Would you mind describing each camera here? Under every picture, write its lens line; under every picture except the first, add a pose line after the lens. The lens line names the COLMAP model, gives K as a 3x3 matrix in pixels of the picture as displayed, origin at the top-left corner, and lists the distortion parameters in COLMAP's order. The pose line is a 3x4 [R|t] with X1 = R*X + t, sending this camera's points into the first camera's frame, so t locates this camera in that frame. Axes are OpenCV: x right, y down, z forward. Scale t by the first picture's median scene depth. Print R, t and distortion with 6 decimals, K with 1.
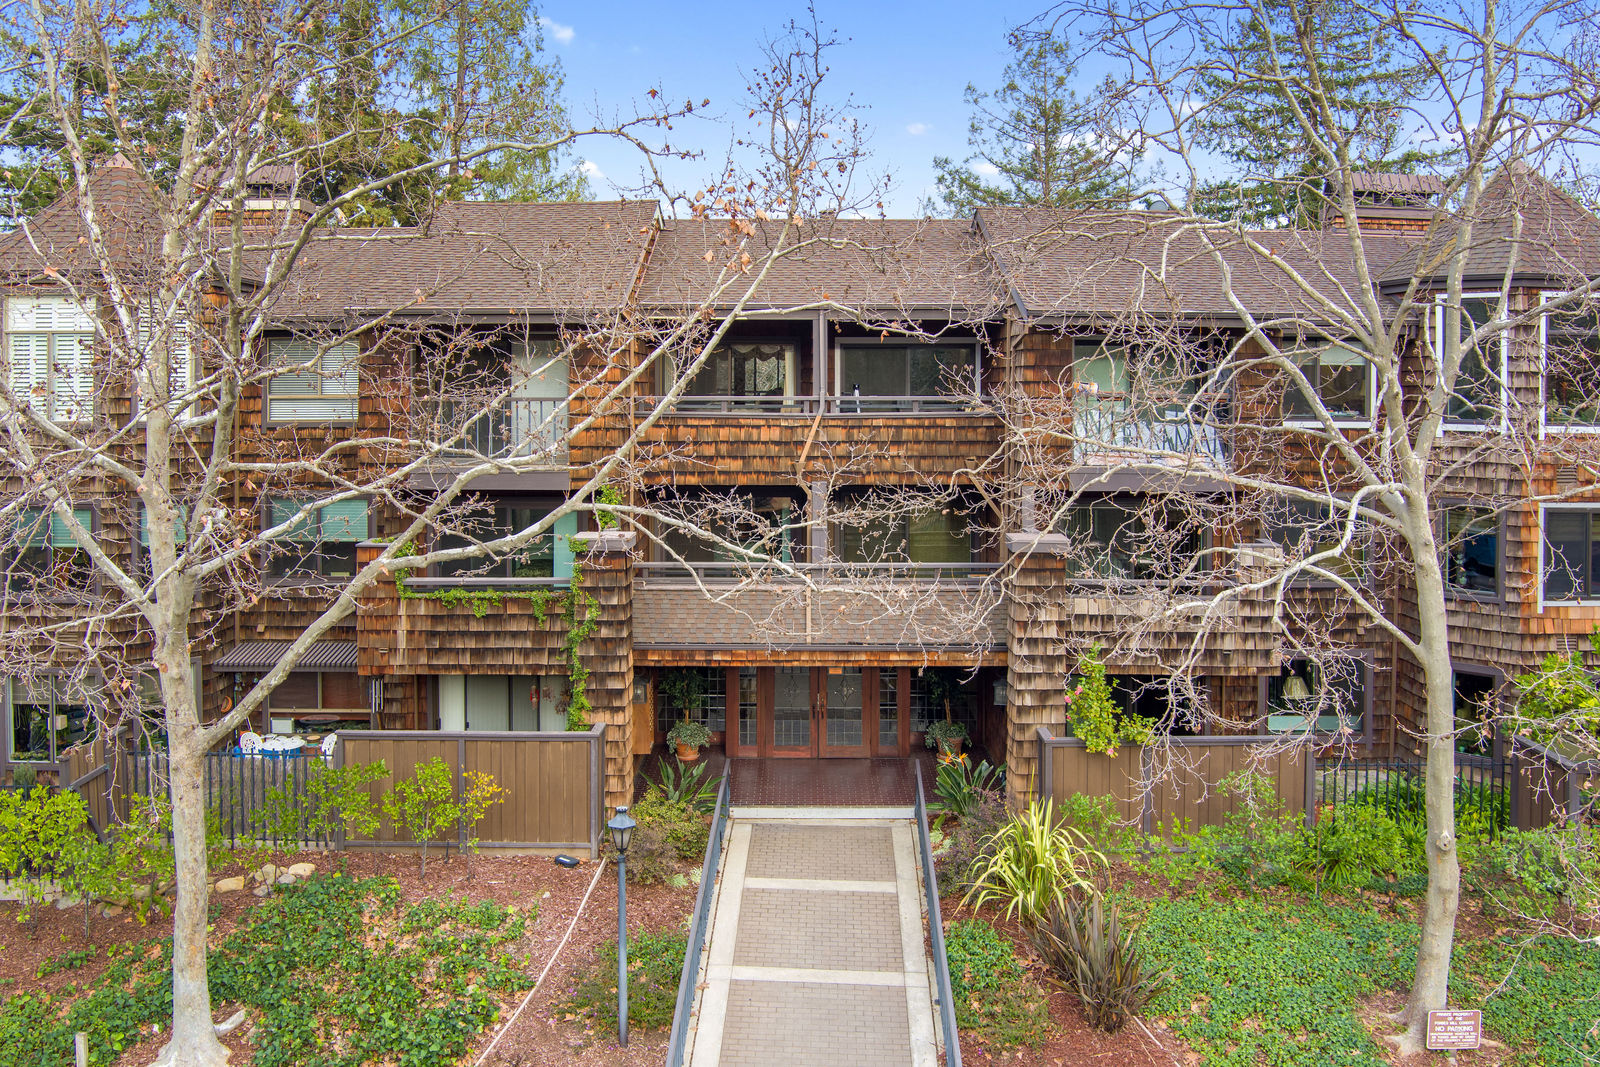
lens RADIAL K [[1312.4, 0, 800.0], [0, 1312.4, 533.5], [0, 0, 1]] dist [-0.059769, 0.010817]
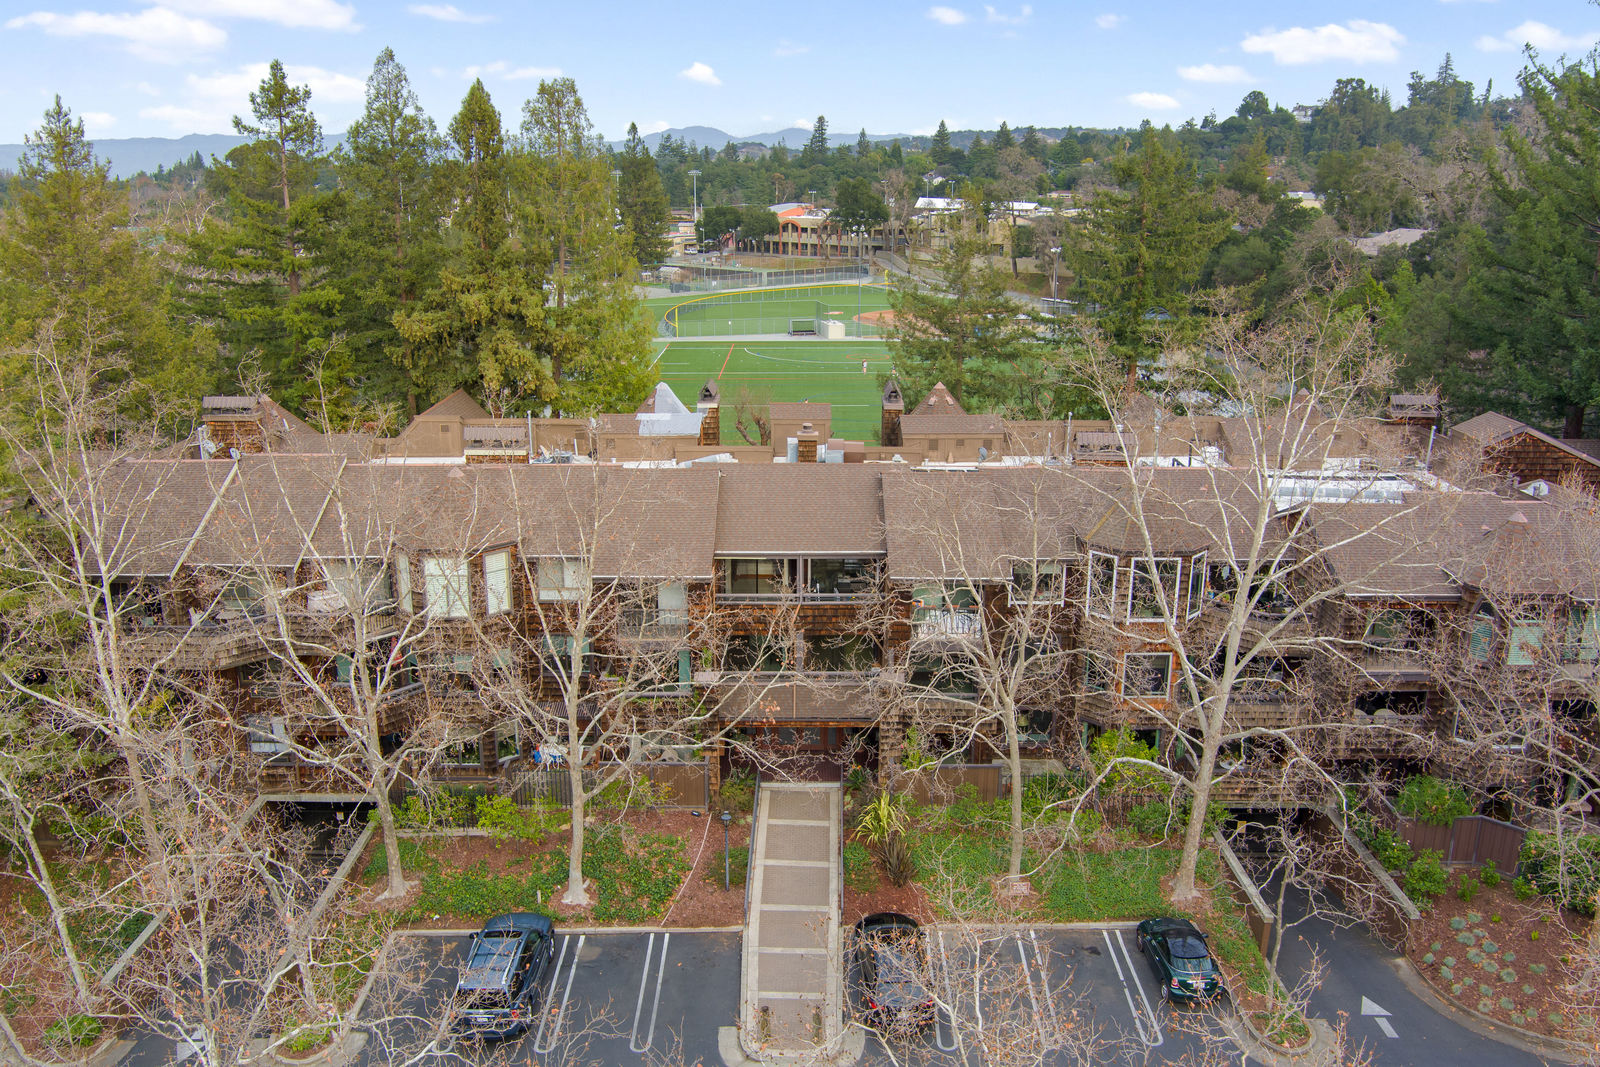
lens RADIAL K [[1312.4, 0, 800.0], [0, 1312.4, 533.5], [0, 0, 1]] dist [-0.059769, 0.010817]
pose [[0.999996, -0.001372, -0.002667, 0.025236], [0.001797, 0.986034, 0.166534, -0.687709], [0.002402, -0.166538, 0.986032, -1.360311]]
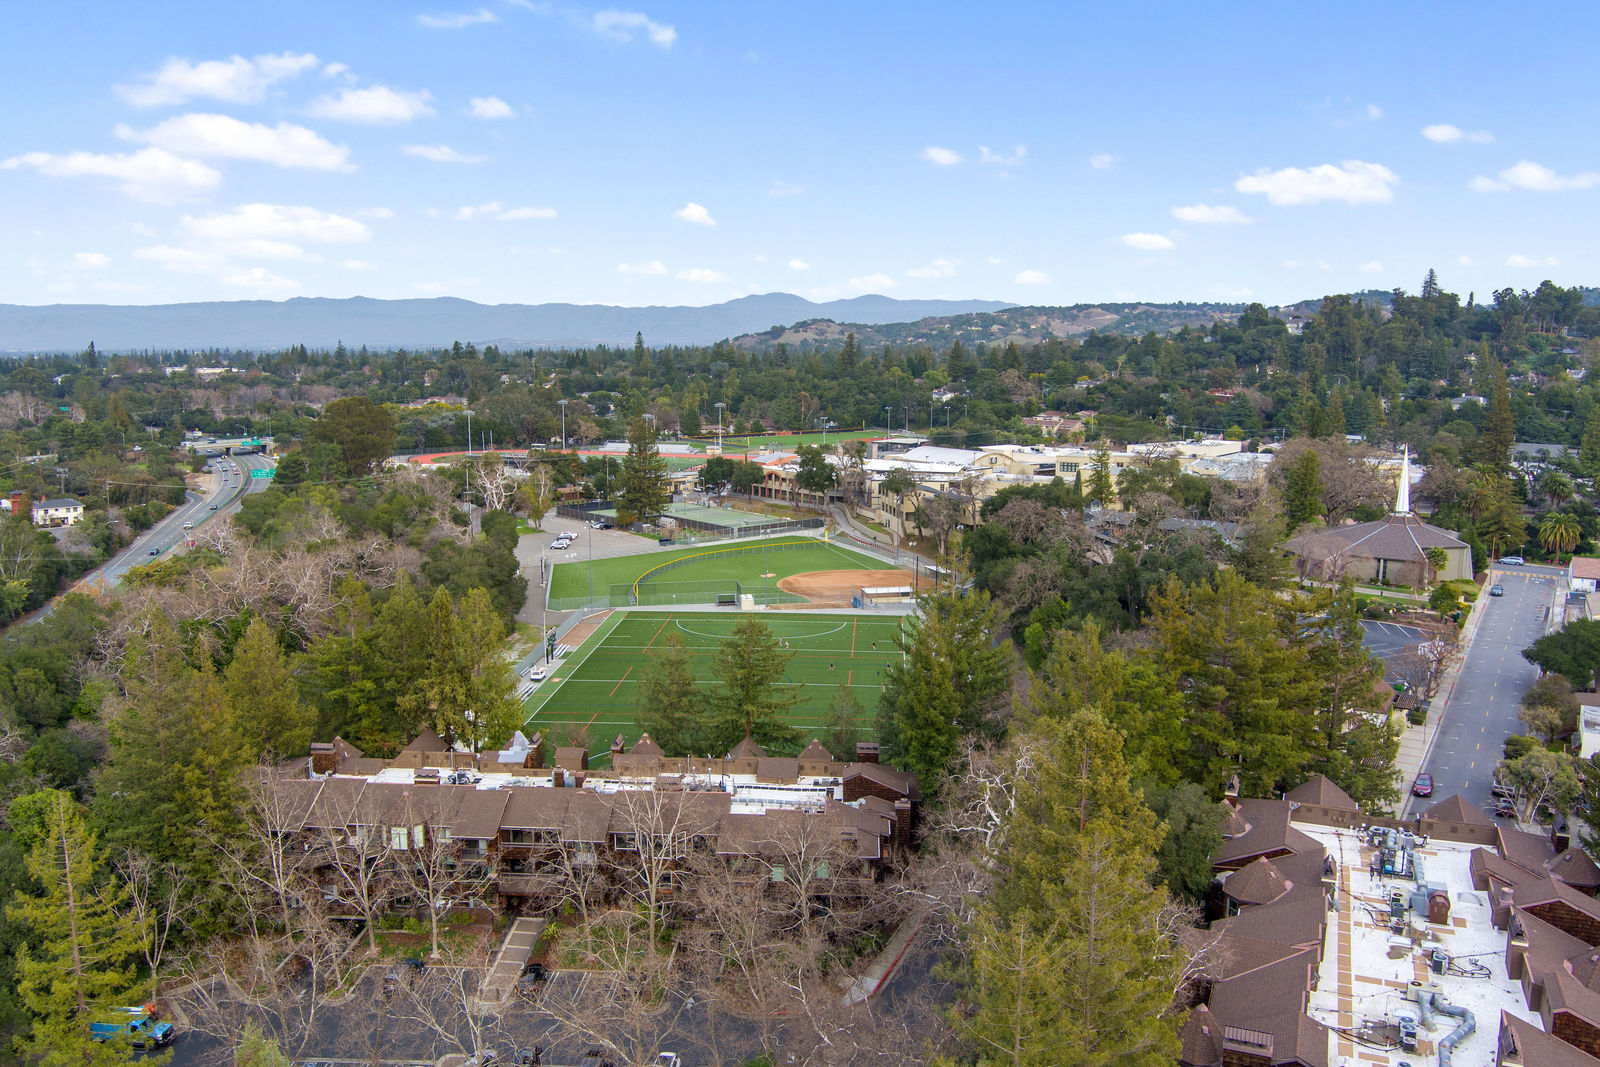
lens RADIAL K [[1312.4, 0, 800.0], [0, 1312.4, 533.5], [0, 0, 1]] dist [-0.059769, 0.010817]
pose [[0.998083, 0.005953, -0.061605, 1.761772], [-0.002981, 0.998832, 0.048217, -2.032356], [0.061820, -0.047941, 0.996935, -5.281550]]
